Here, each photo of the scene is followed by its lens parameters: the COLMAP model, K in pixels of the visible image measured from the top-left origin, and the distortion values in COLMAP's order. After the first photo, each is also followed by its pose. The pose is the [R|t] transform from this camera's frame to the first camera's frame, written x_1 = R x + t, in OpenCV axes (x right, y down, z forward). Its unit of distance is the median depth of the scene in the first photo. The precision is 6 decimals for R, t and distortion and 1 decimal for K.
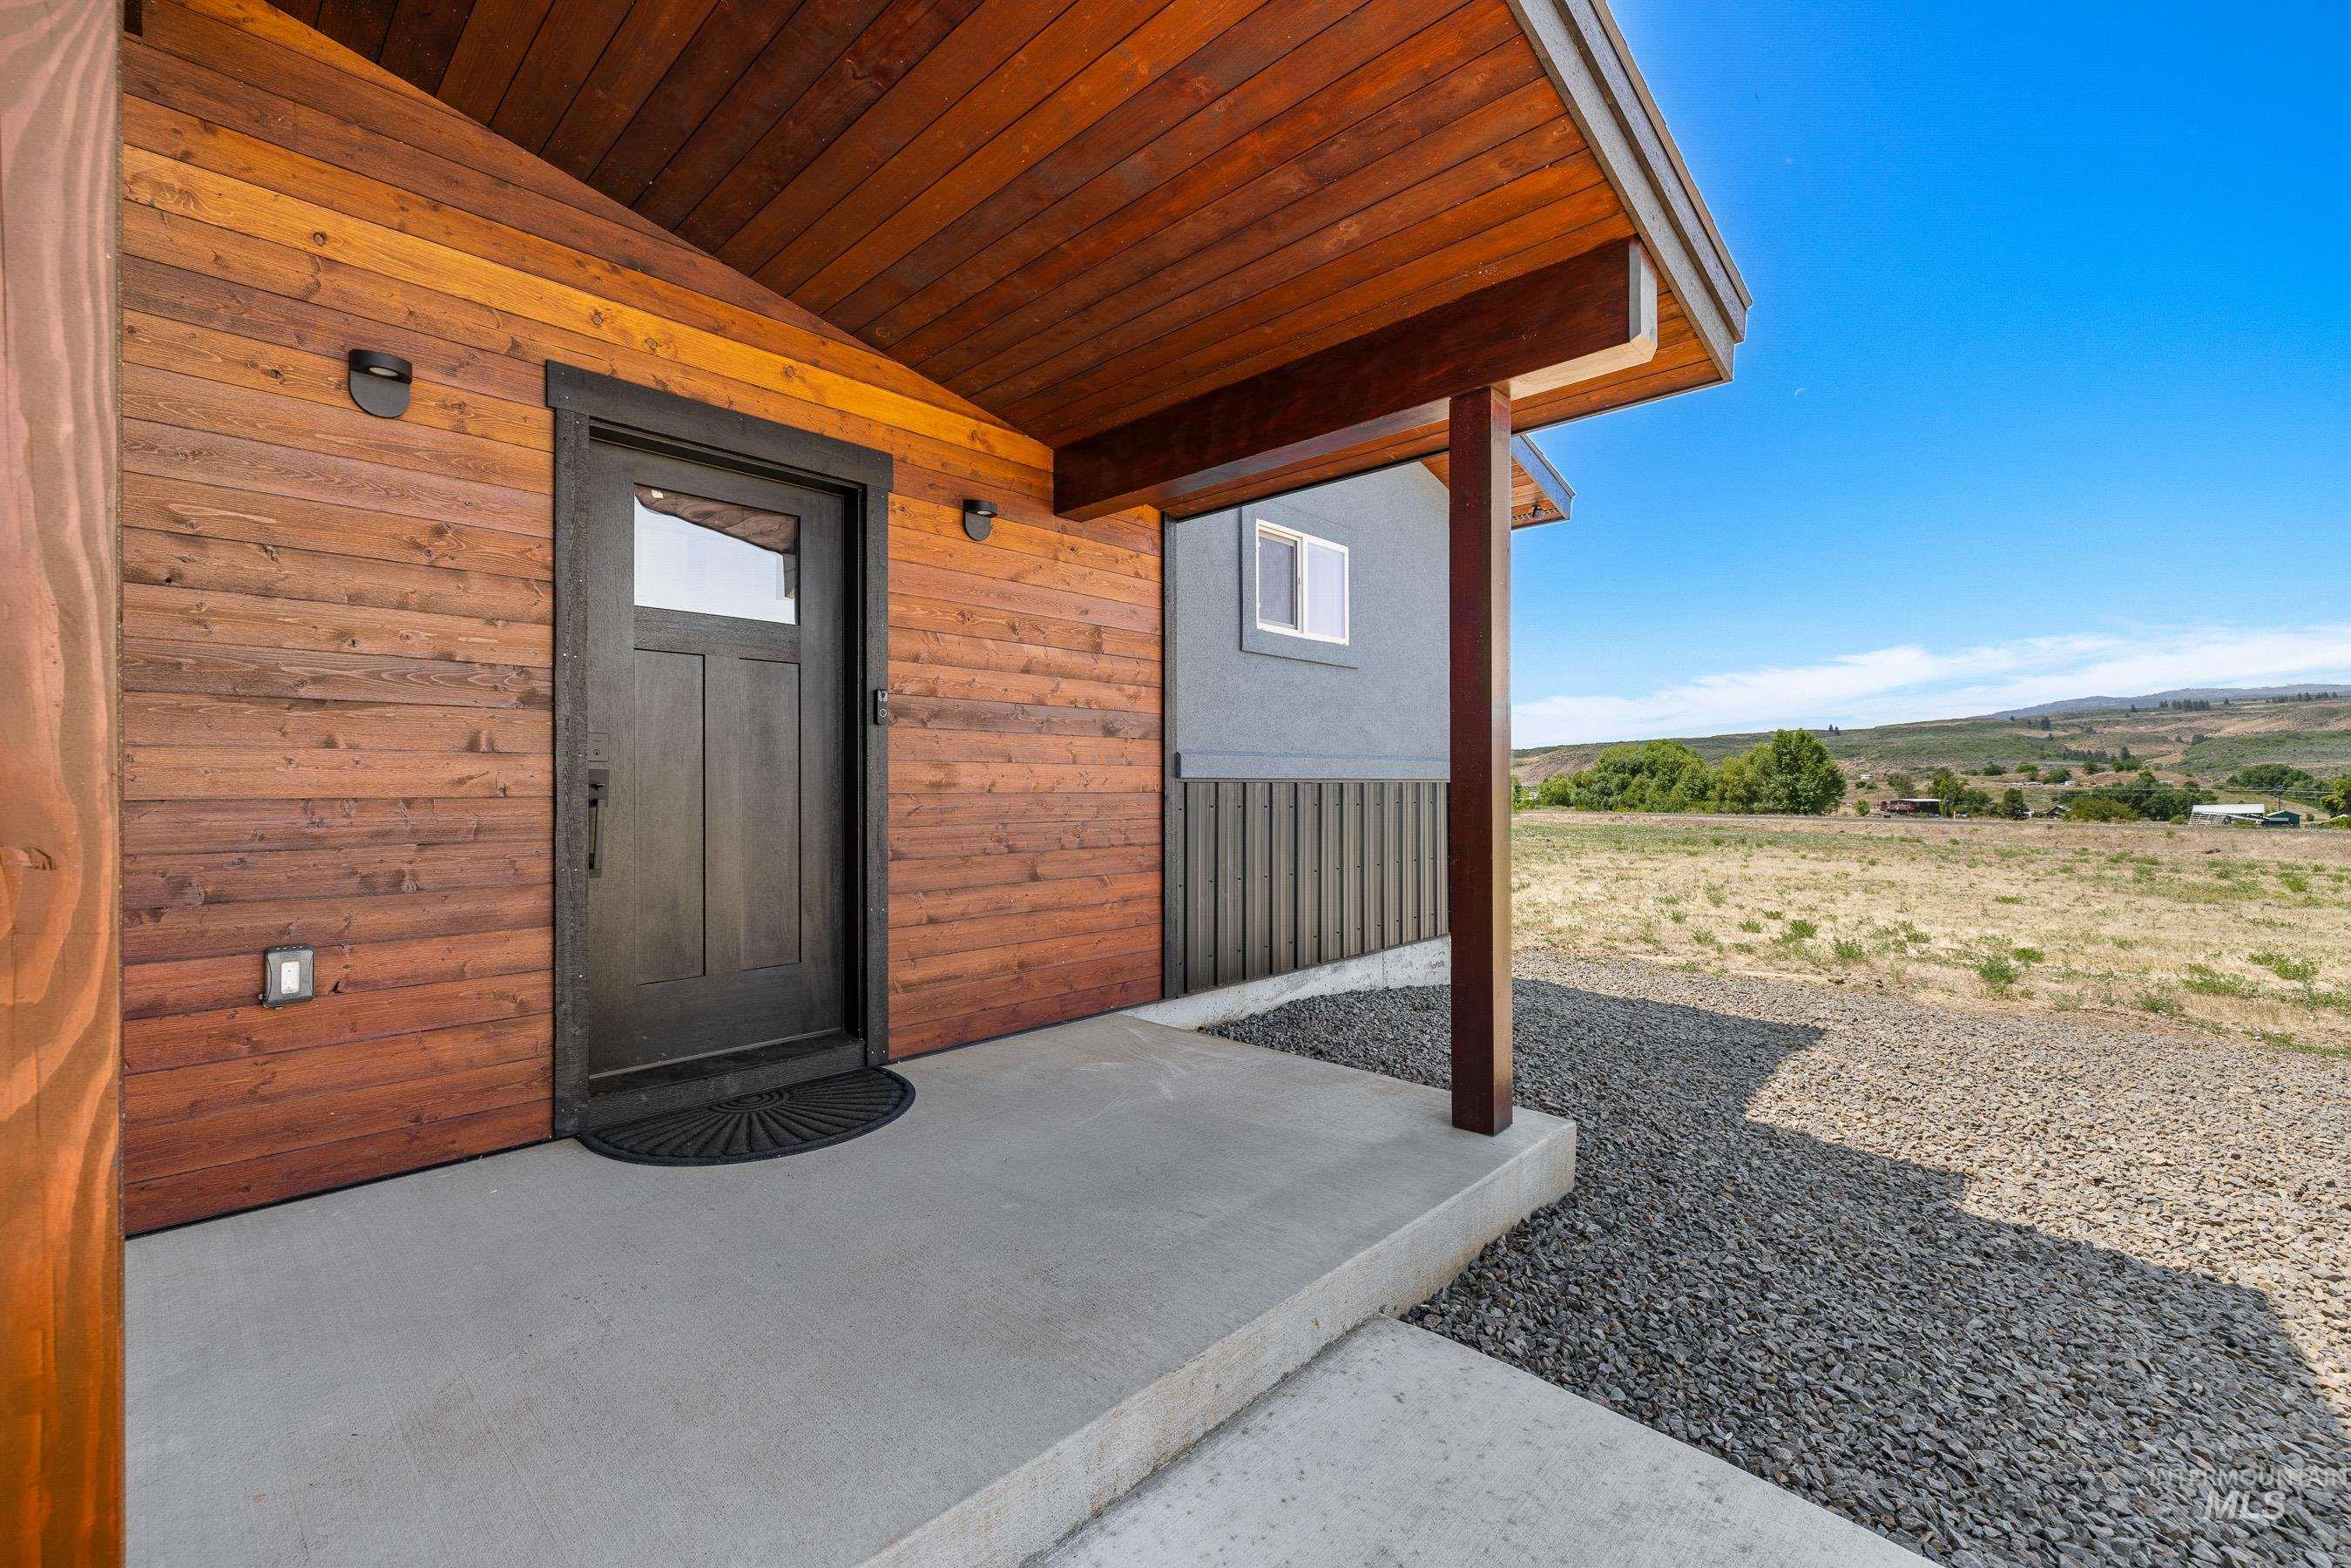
lens RADIAL K [[1023.8, 0, 1212.3], [0, 1023.8, 781.8], [0, 0, 1]] dist [0.000983, 0.000080]
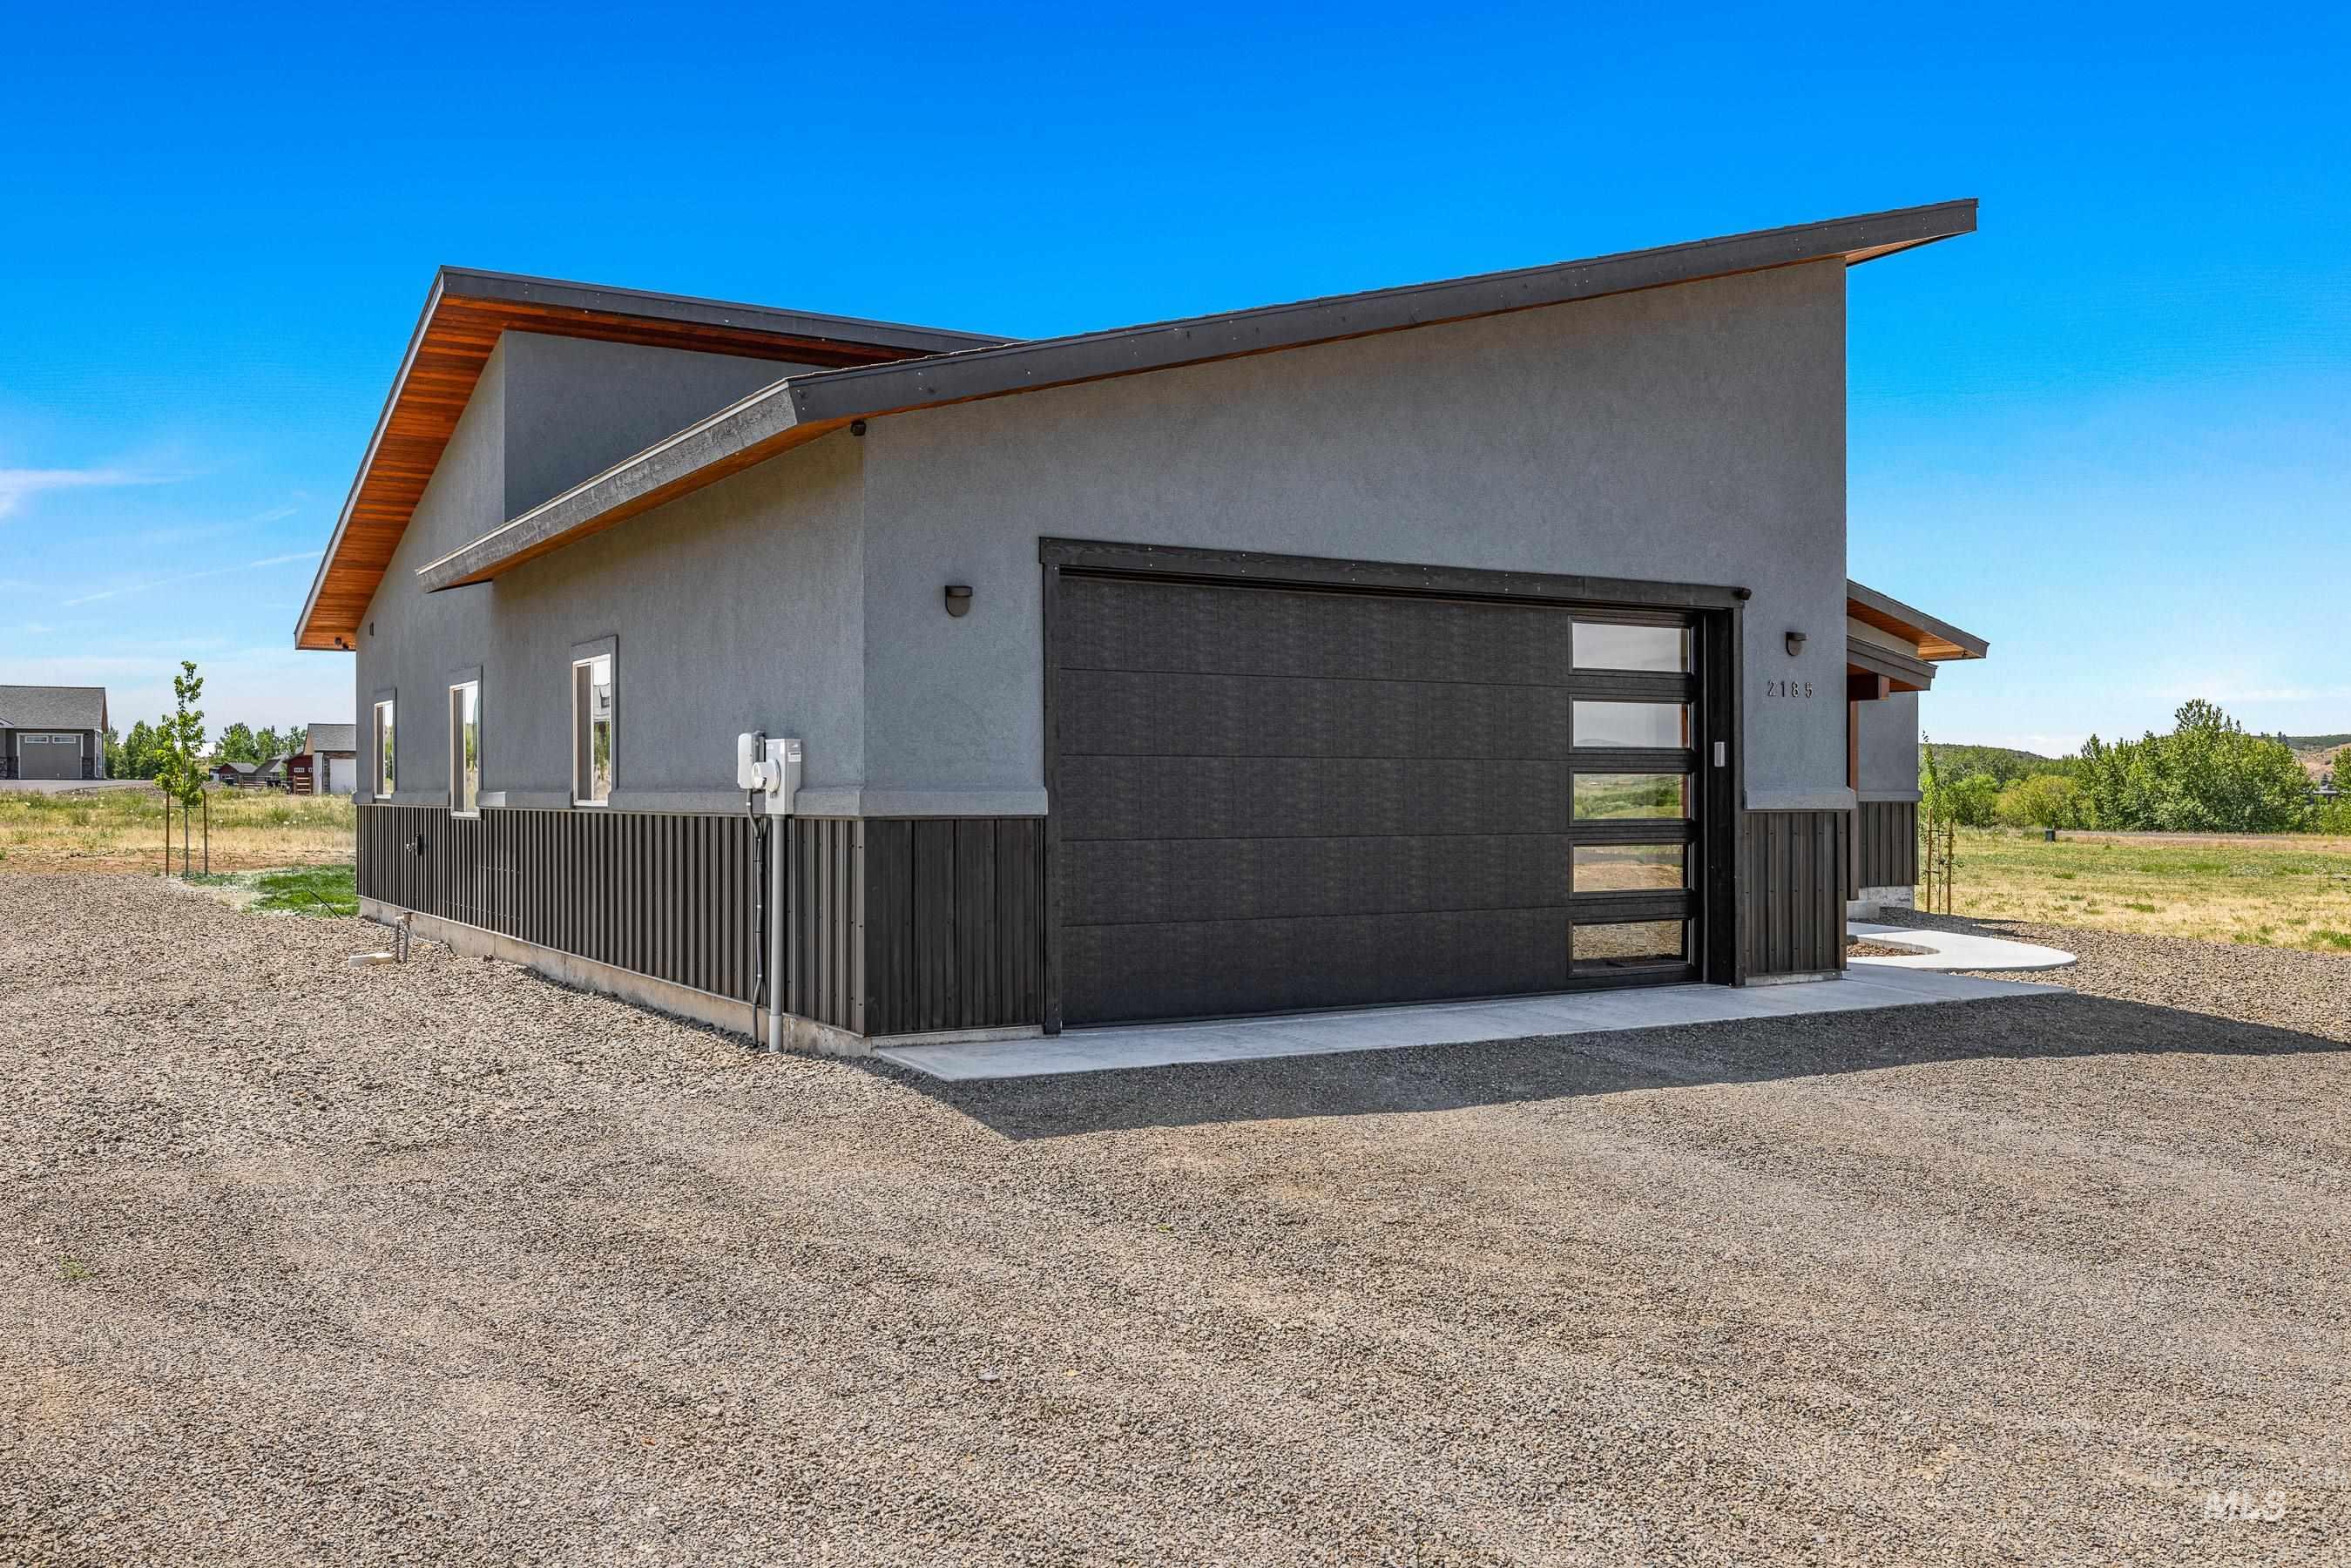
lens RADIAL K [[1988.8, 0, 1180.1], [0, 1988.8, 793.3], [0, 0, 1]] dist [-0.003492, 0.003515]
pose [[0.952839, 0.001912, -0.303470, 0.110094], [0.000024, 0.999980, 0.006375, -0.070816], [0.303476, -0.006082, 0.952820, -5.170444]]
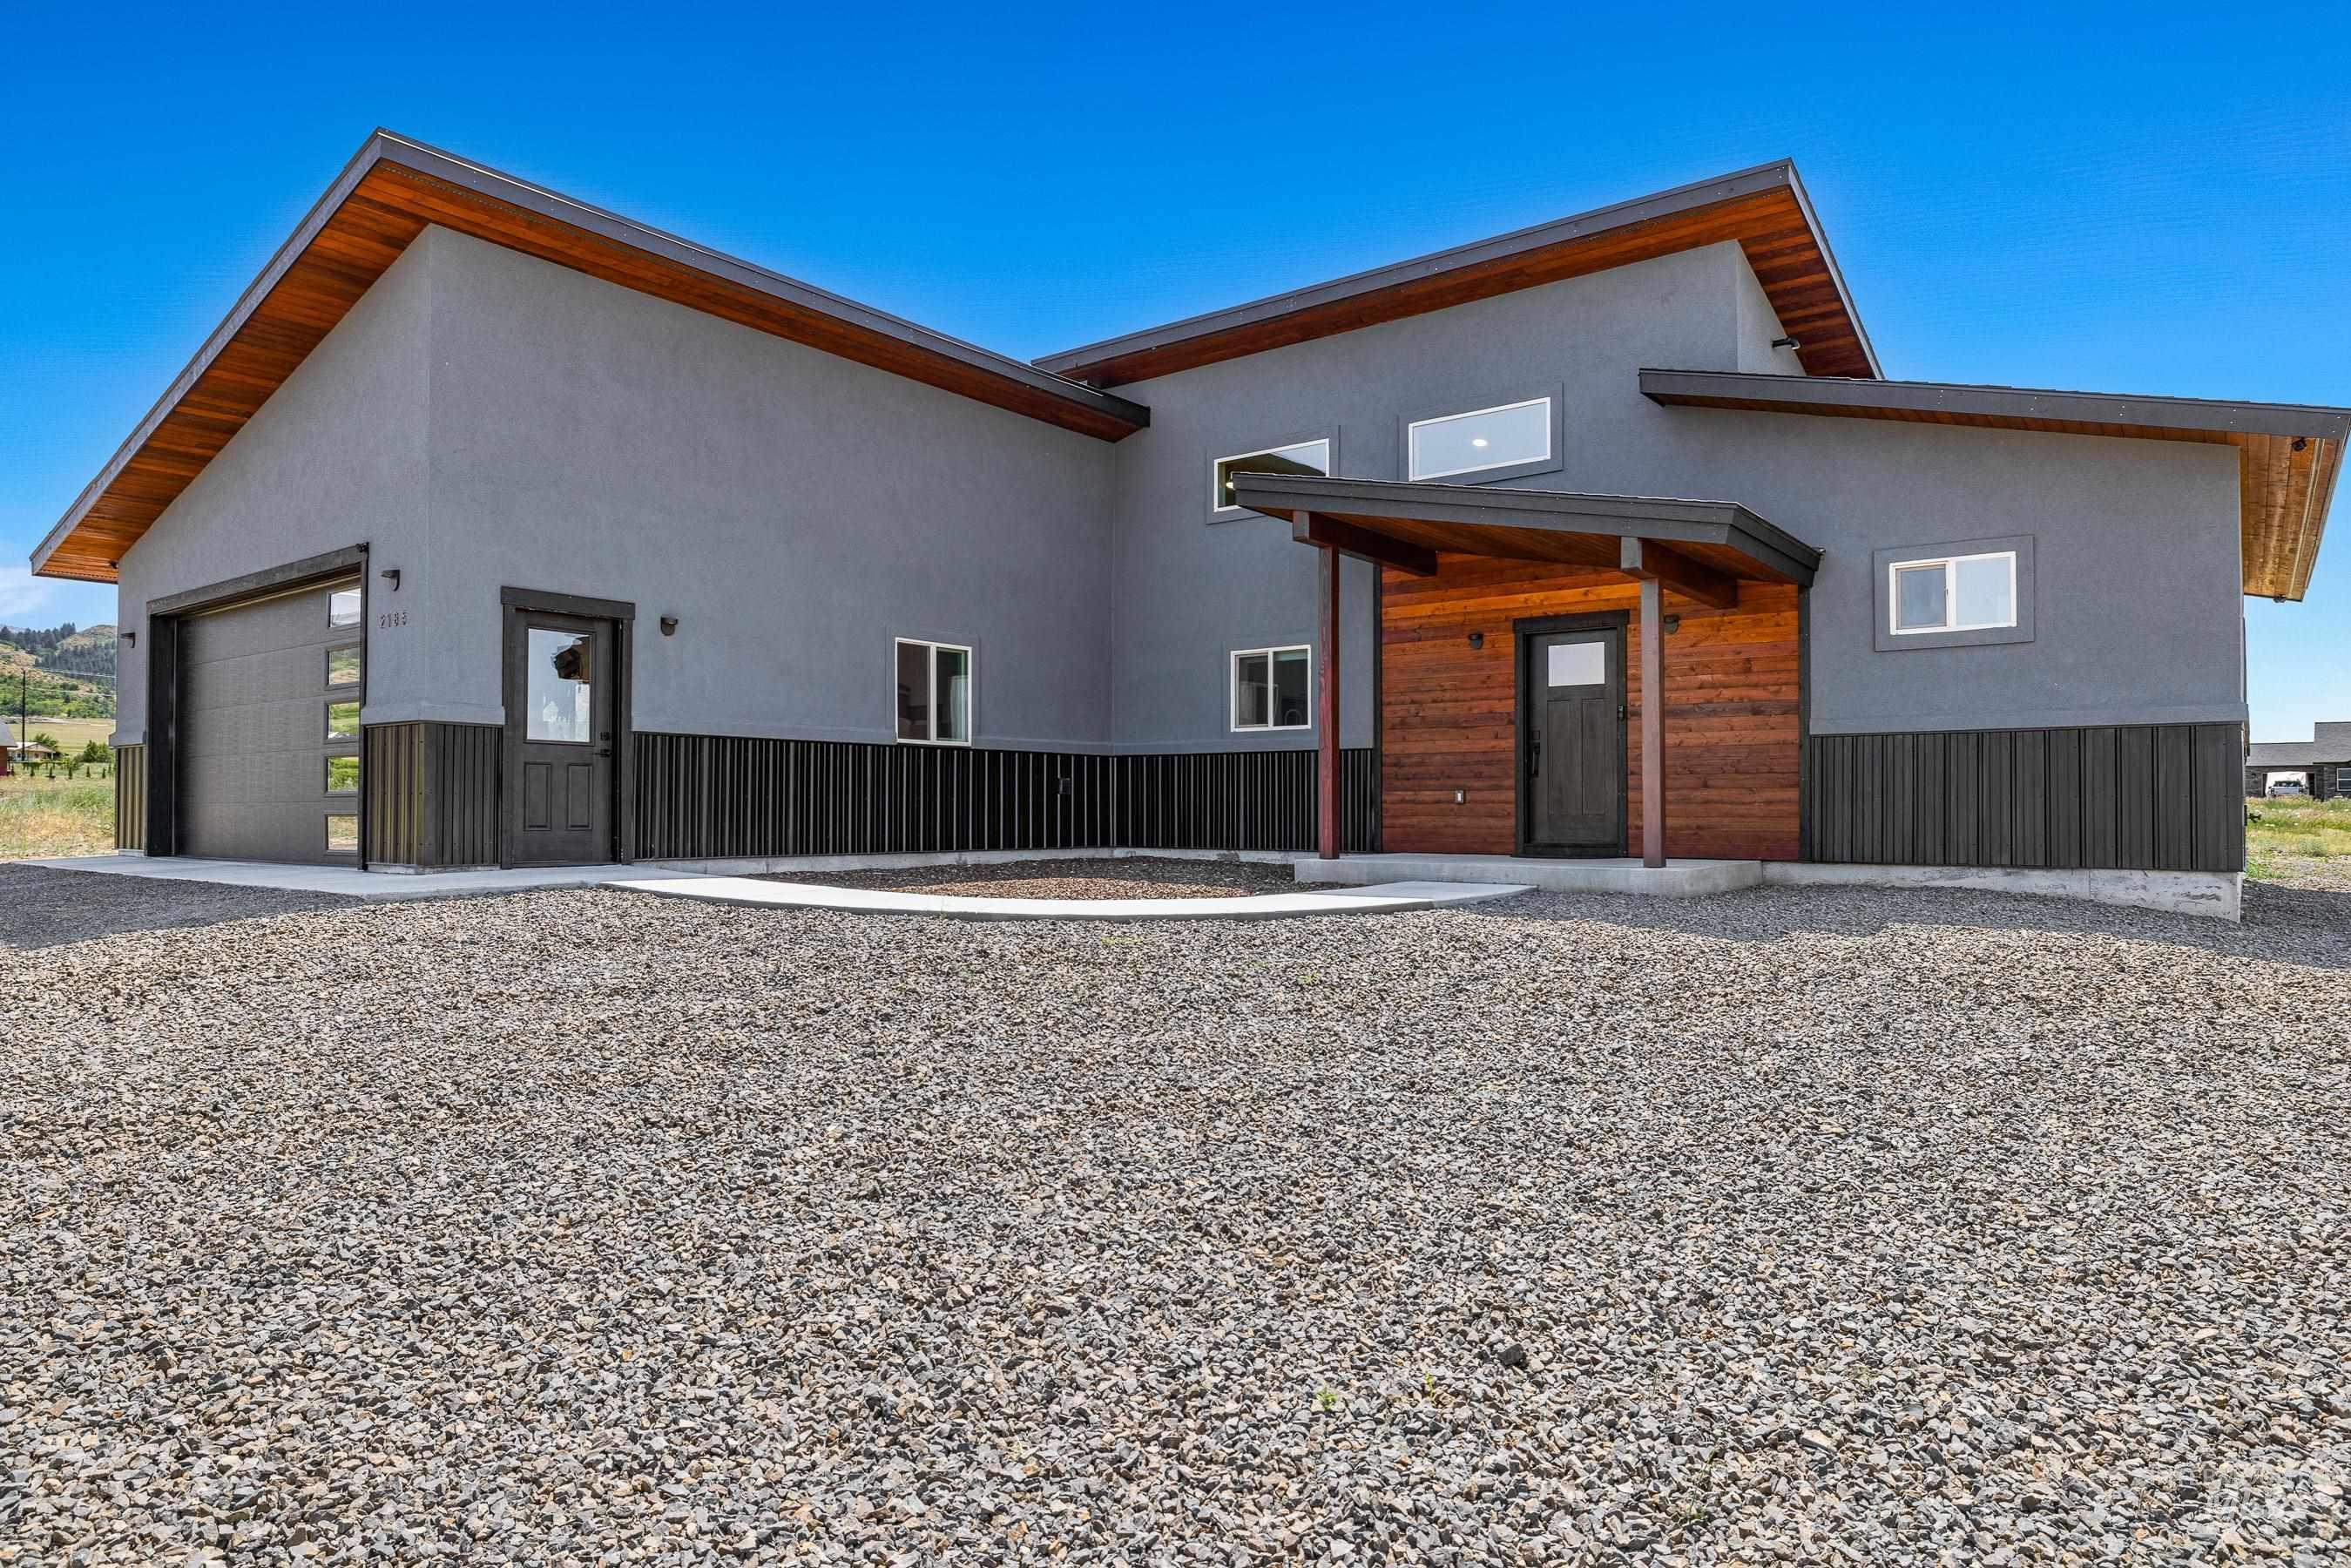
lens RADIAL K [[1397.6, 0, 1171.9], [0, 1397.6, 793.4], [0, 0, 1]] dist [-0.000063, -0.000087]
pose [[0.060729, -0.009790, -0.998106, 2.910497], [0.003340, 0.999948, -0.009604, 0.147476], [0.998149, -0.002751, 0.060759, -0.289476]]
